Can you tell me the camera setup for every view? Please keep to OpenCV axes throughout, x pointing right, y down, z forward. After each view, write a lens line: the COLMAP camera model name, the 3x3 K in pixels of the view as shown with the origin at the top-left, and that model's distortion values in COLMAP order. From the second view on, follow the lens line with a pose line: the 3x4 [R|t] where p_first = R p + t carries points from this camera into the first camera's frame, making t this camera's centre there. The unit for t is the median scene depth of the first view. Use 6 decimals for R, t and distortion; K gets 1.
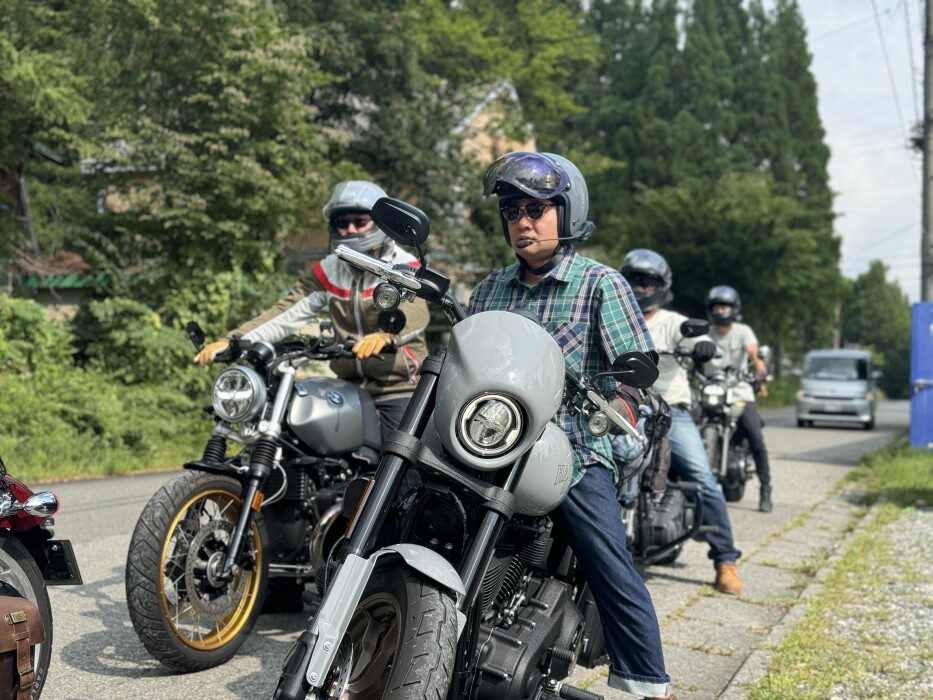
lens RADIAL K [[1286.8, 0, 468.4], [0, 1286.8, 356.5], [0, 0, 1]] dist [0.226564, -0.557155]
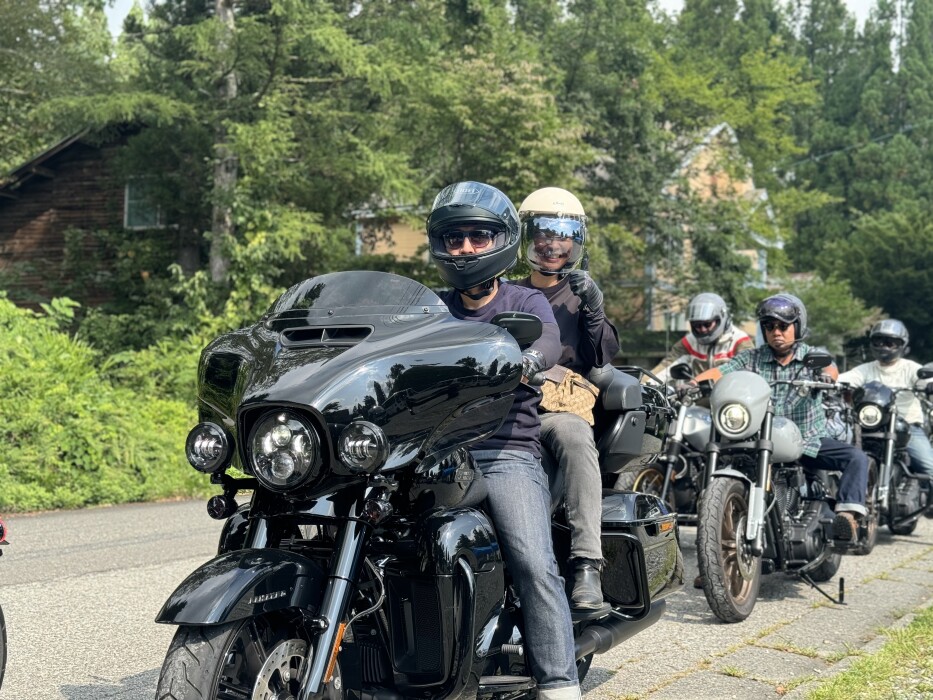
lens RADIAL K [[1286.8, 0, 468.4], [0, 1286.8, 356.5], [0, 0, 1]] dist [0.226564, -0.557155]
pose [[0.988344, -0.007355, -0.152058, -0.029476], [0.005036, 0.999865, -0.015629, -0.004833], [0.152152, 0.014681, 0.988248, -0.145286]]
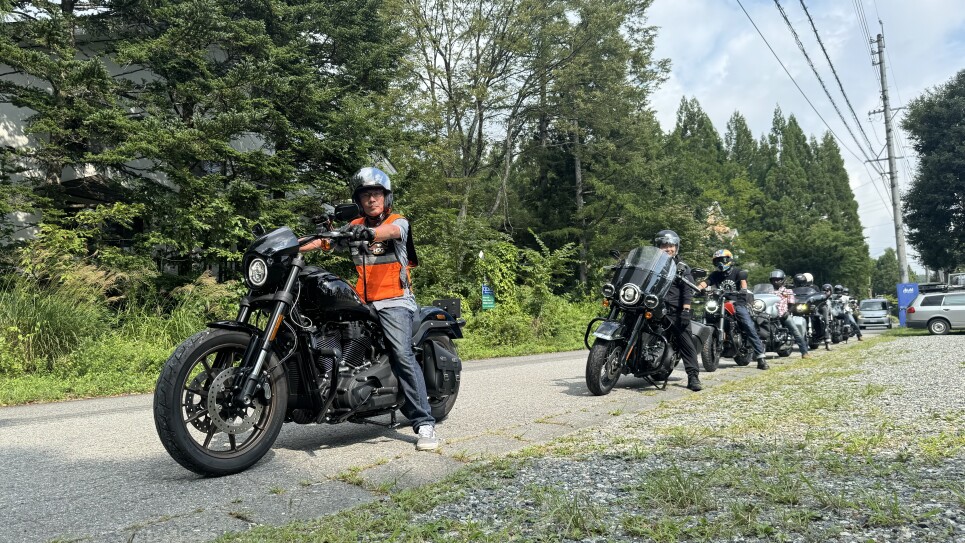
lens RADIAL K [[666.3, 0, 455.9], [0, 666.3, 282.5], [0, 0, 1]] dist [0.026173, -0.068379]
pose [[0.958757, -0.073608, -0.274529, -0.186325], [0.058037, 0.996233, -0.064428, -0.000342], [0.278237, 0.045837, 0.959418, -0.640084]]
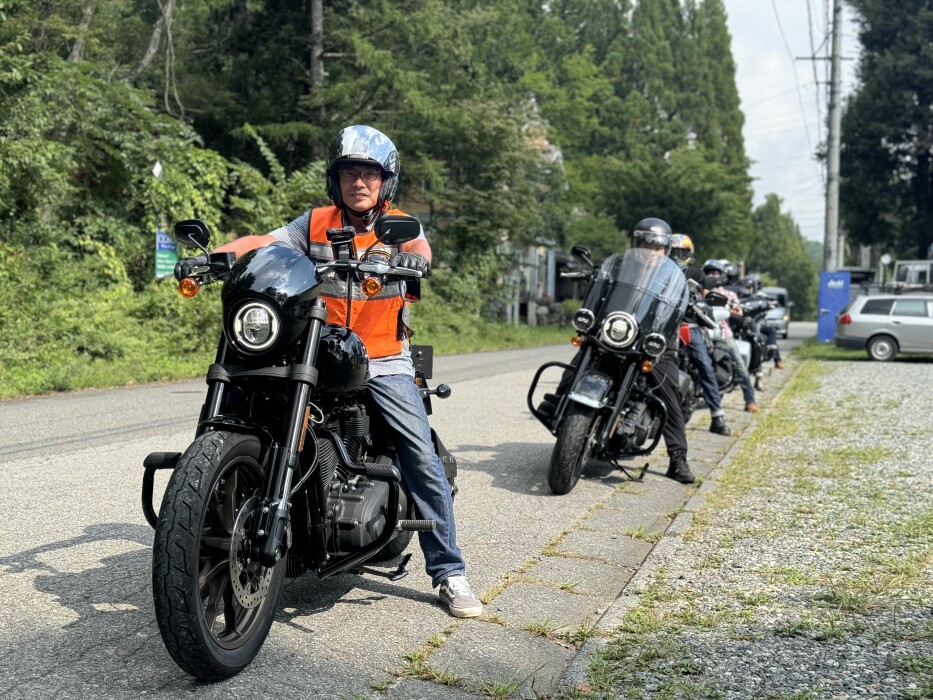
lens RADIAL K [[1291.8, 0, 466.5], [0, 1291.8, 350.0], [0, 0, 1]] dist [0.221273, -0.467717]
pose [[0.996939, 0.001707, 0.078168, -0.249335], [-0.006056, 0.998444, 0.055438, -0.019430], [-0.077952, -0.055741, 0.995398, -0.673475]]
